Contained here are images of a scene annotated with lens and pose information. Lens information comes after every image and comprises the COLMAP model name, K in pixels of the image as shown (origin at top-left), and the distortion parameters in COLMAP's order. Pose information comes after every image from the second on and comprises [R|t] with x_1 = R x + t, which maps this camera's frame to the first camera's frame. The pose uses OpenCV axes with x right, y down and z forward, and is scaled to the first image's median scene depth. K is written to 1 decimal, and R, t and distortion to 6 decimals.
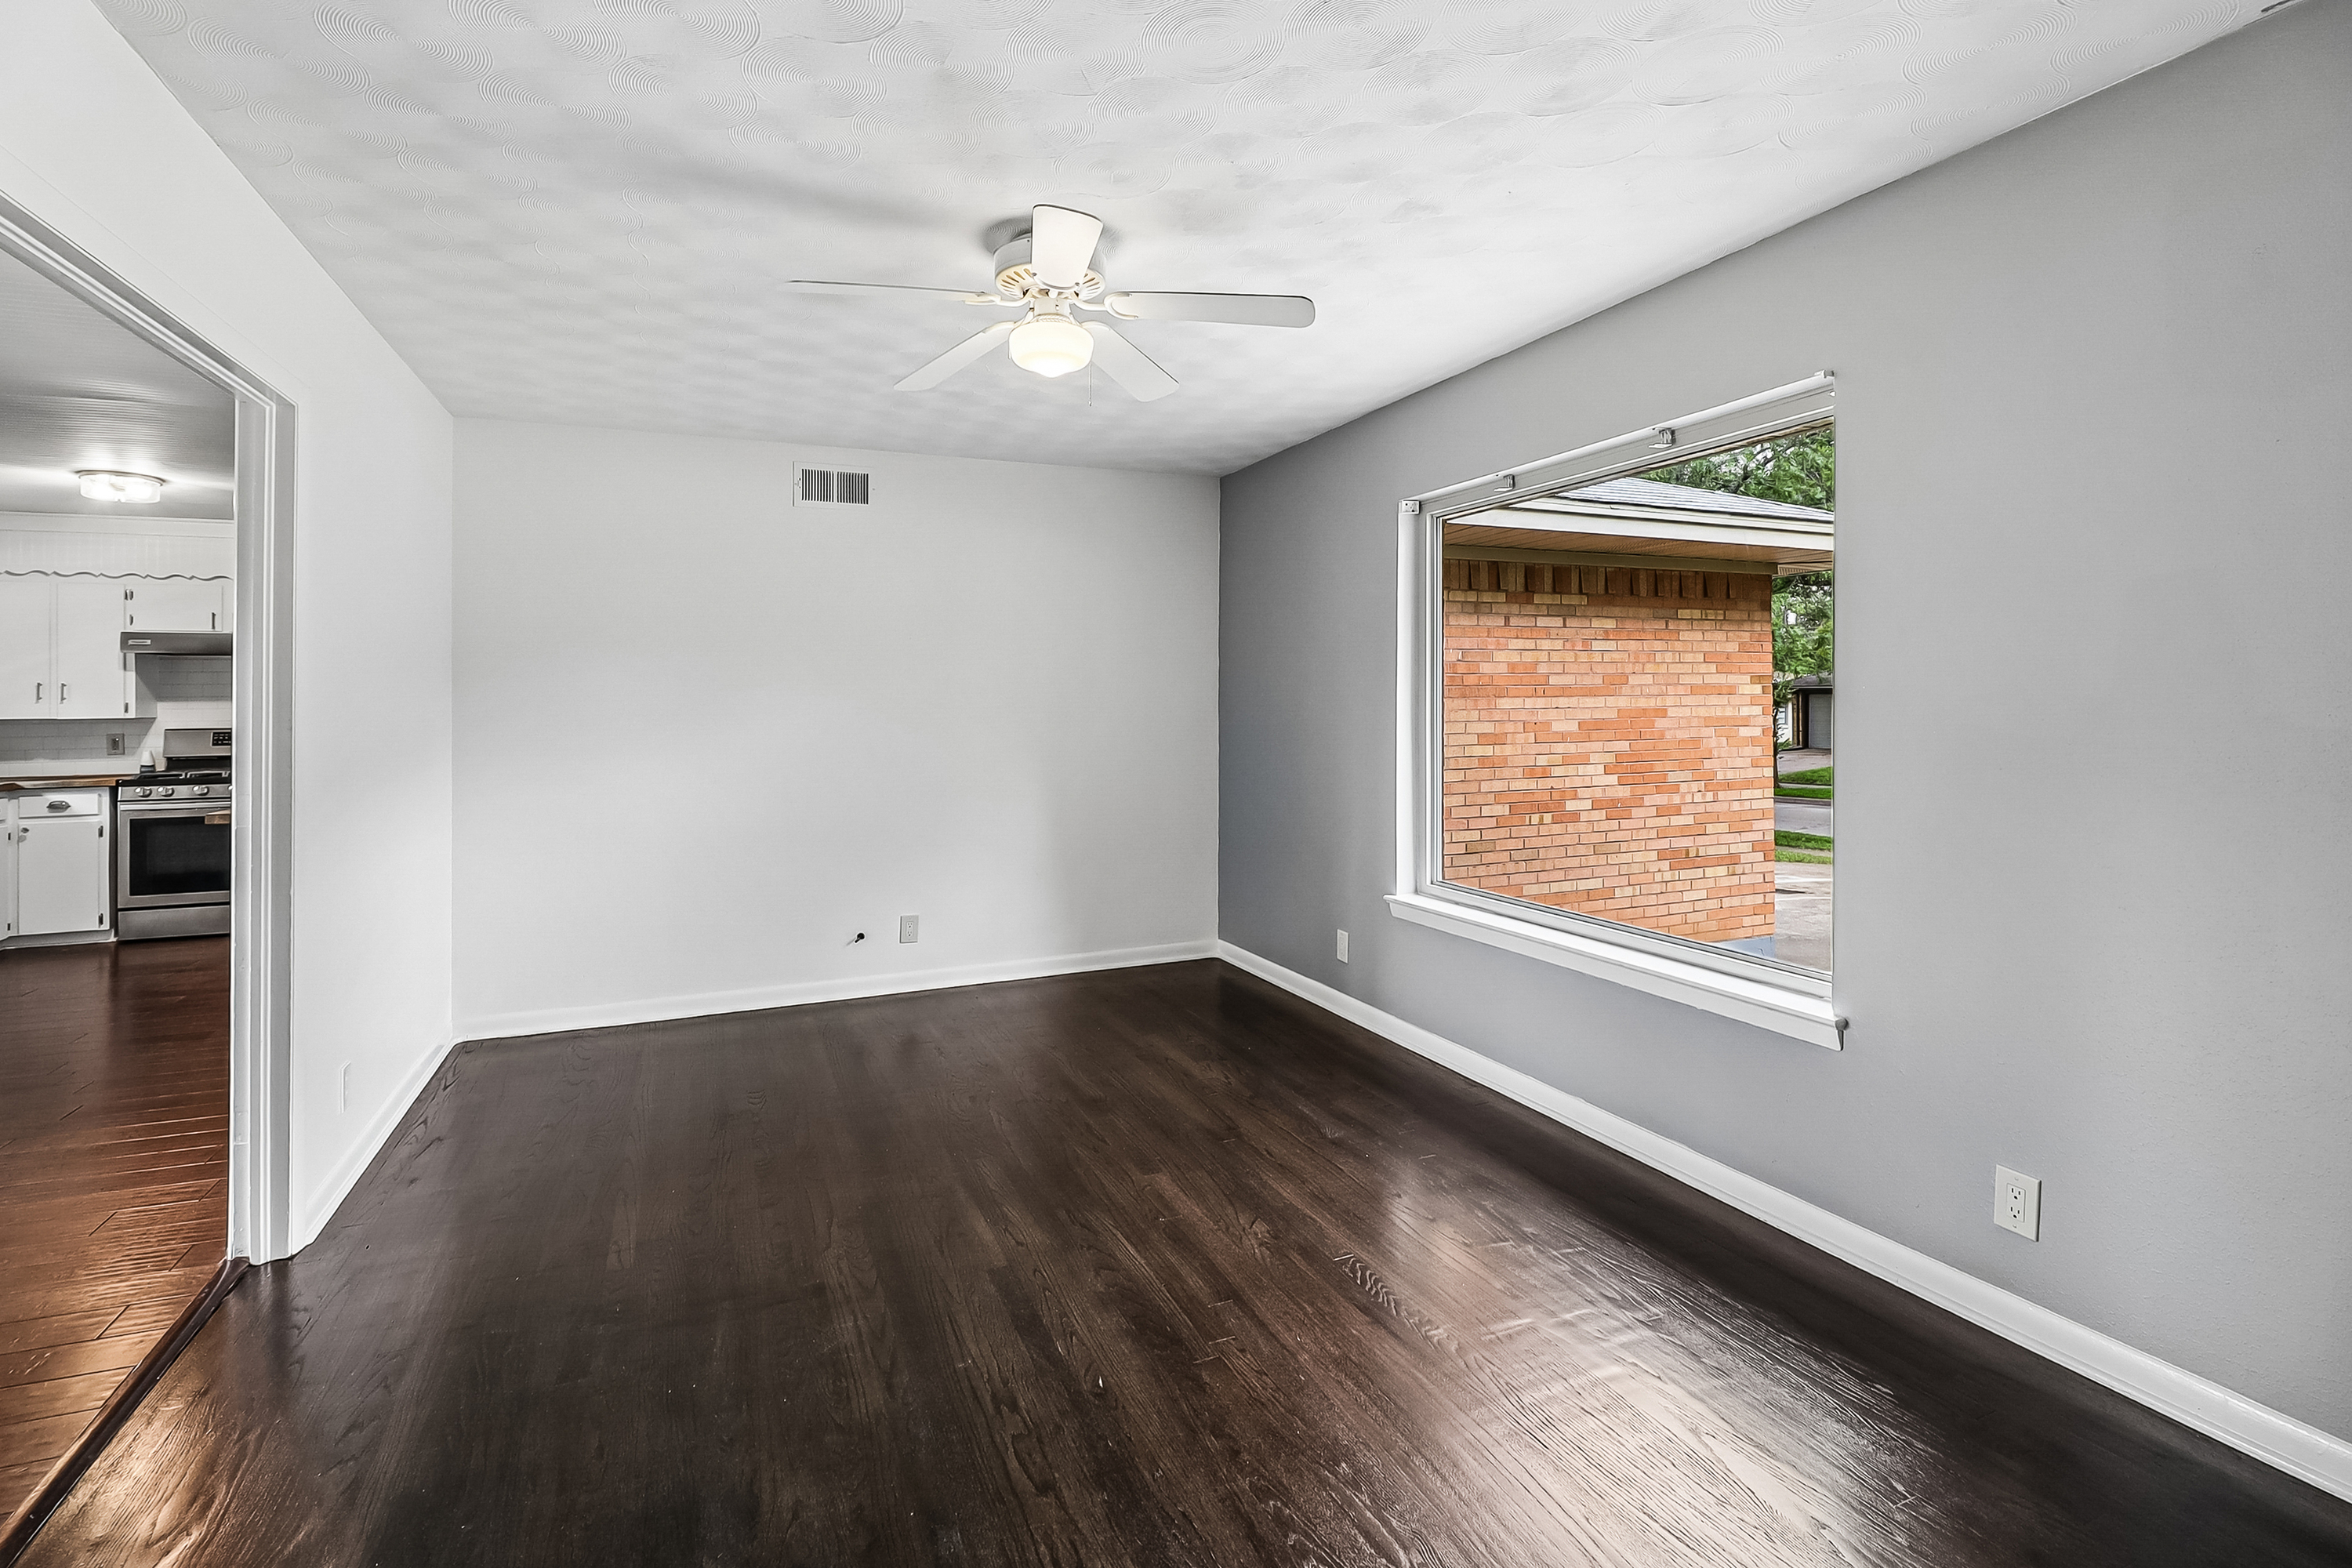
lens RADIAL K [[1125.7, 0, 1173.7], [0, 1125.7, 711.0], [0, 0, 1]] dist [-0.014507, -0.000291]
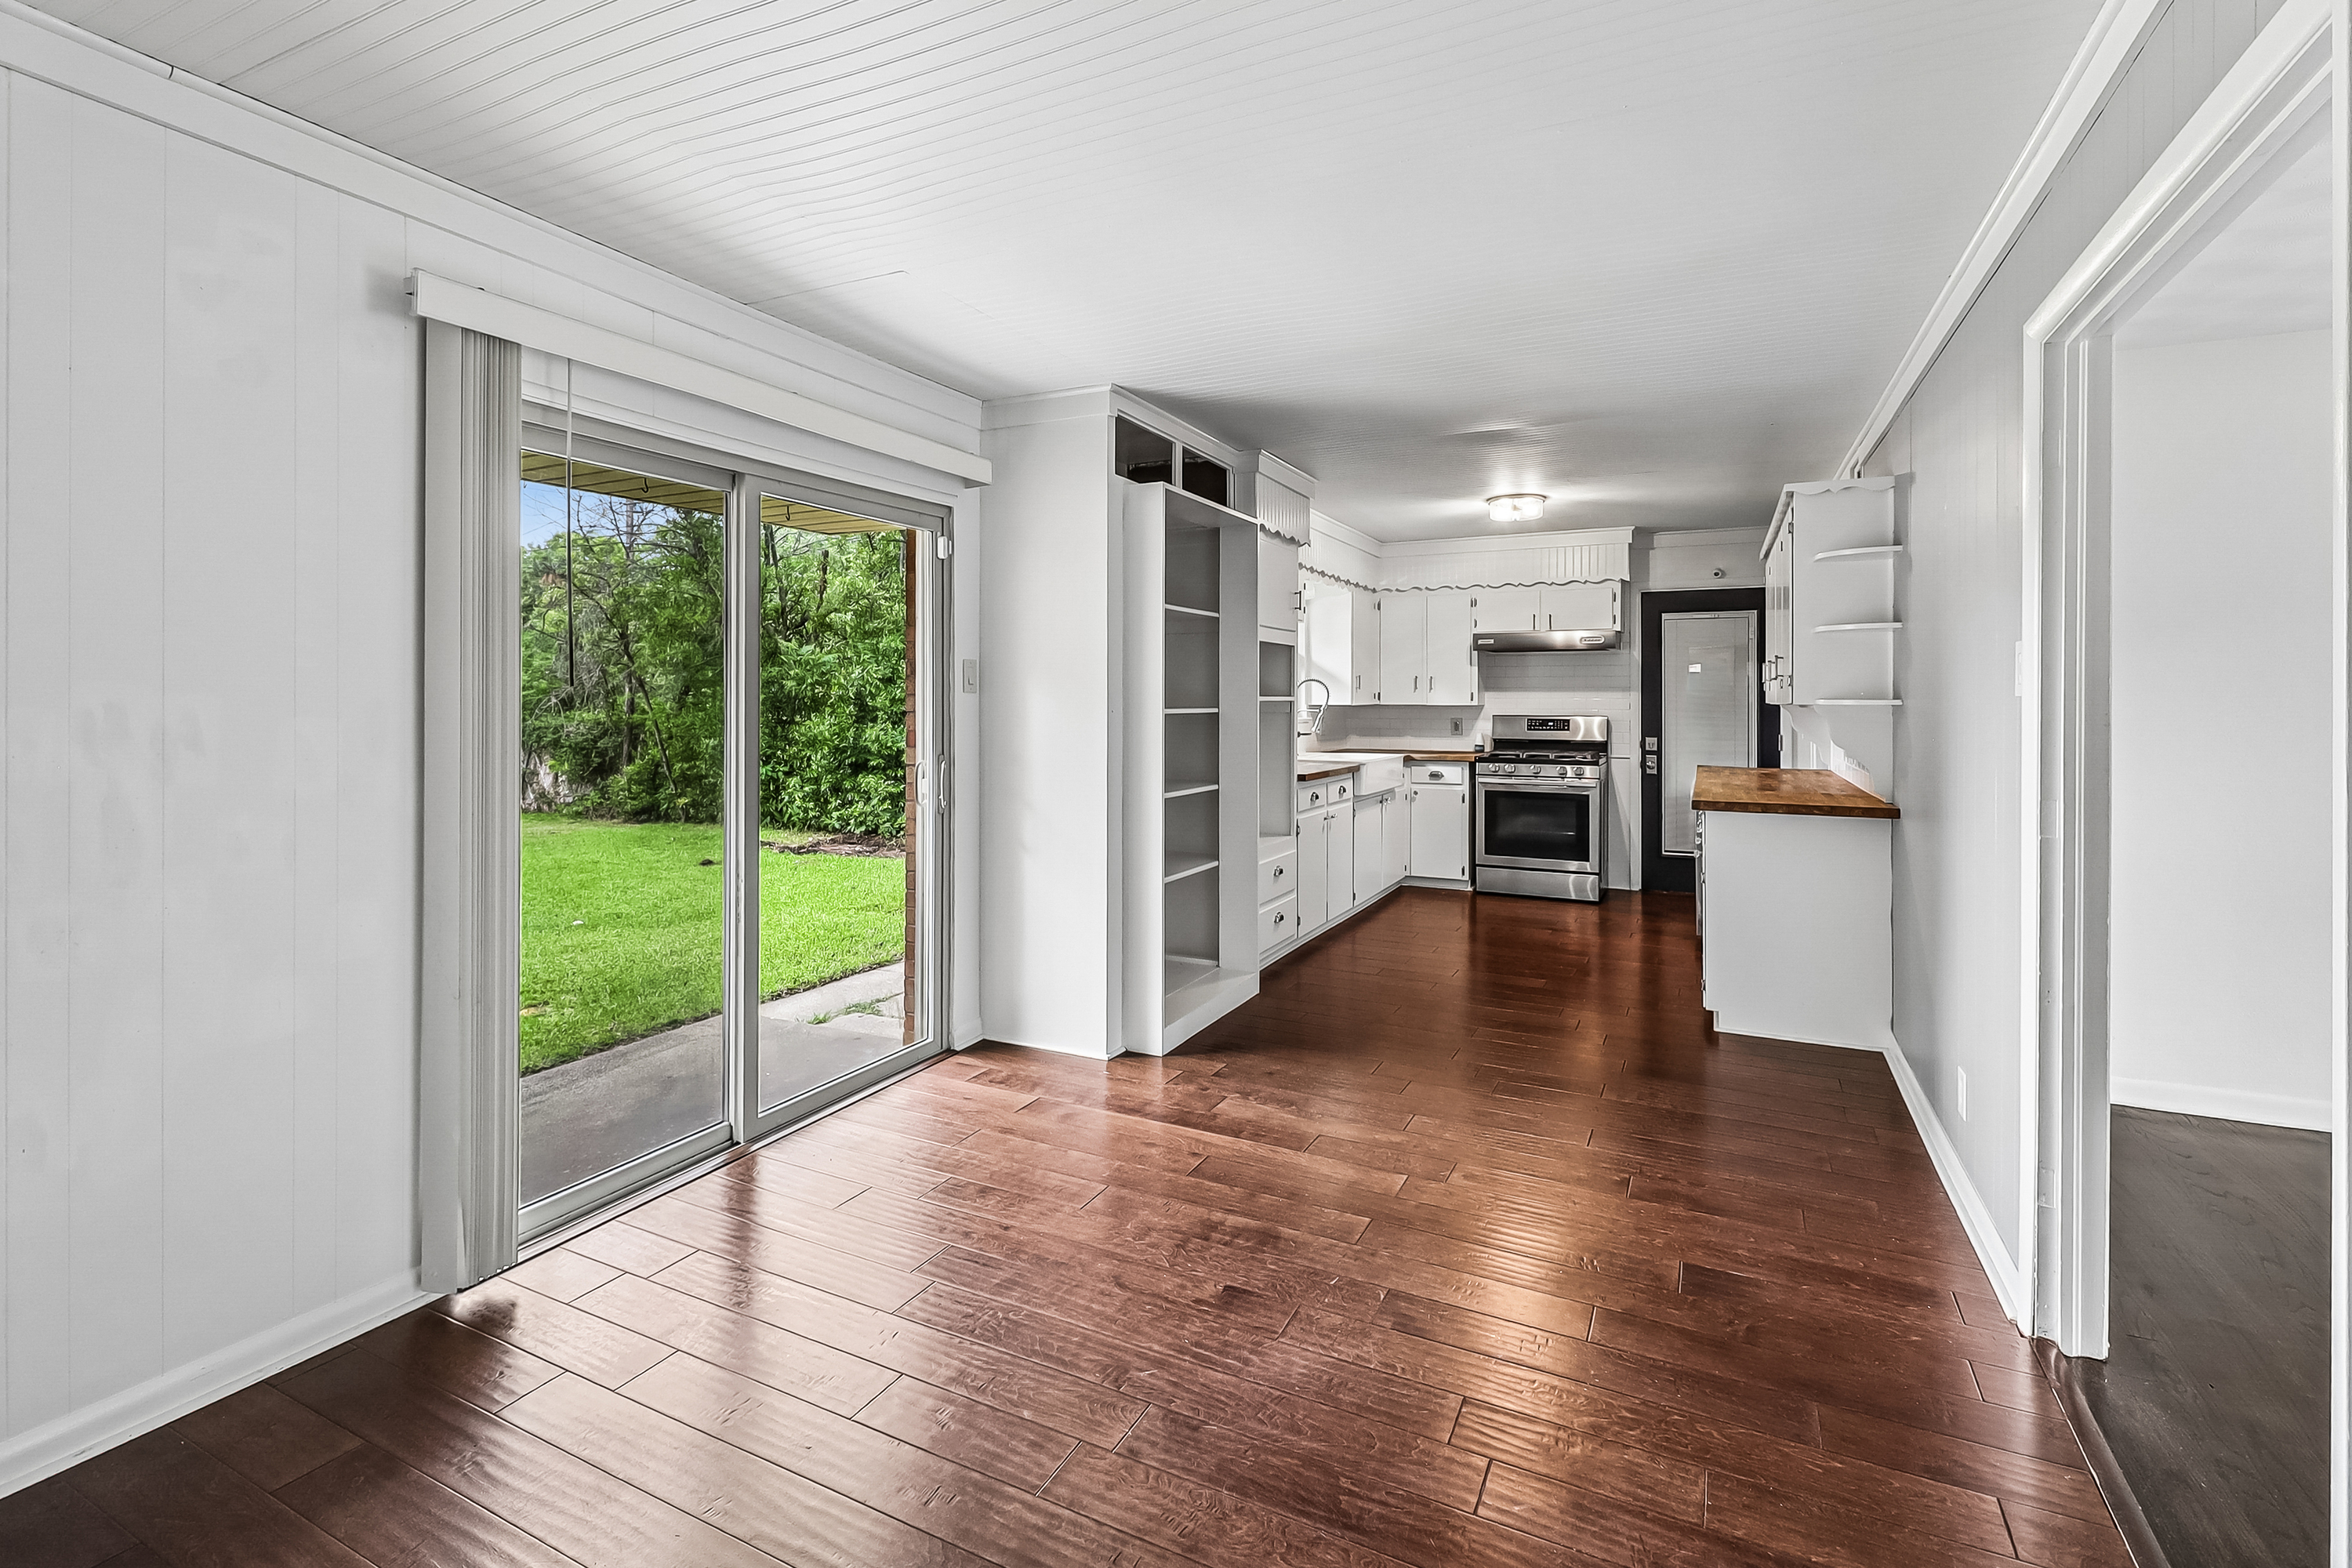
lens RADIAL K [[1125.7, 0, 1173.7], [0, 1125.7, 711.0], [0, 0, 1]] dist [-0.014507, -0.000291]
pose [[0.650641, 0.021818, -0.759072, -0.243336], [-0.020413, 0.999728, 0.011238, 0.005920], [0.759111, 0.008184, 0.650910, -0.038089]]
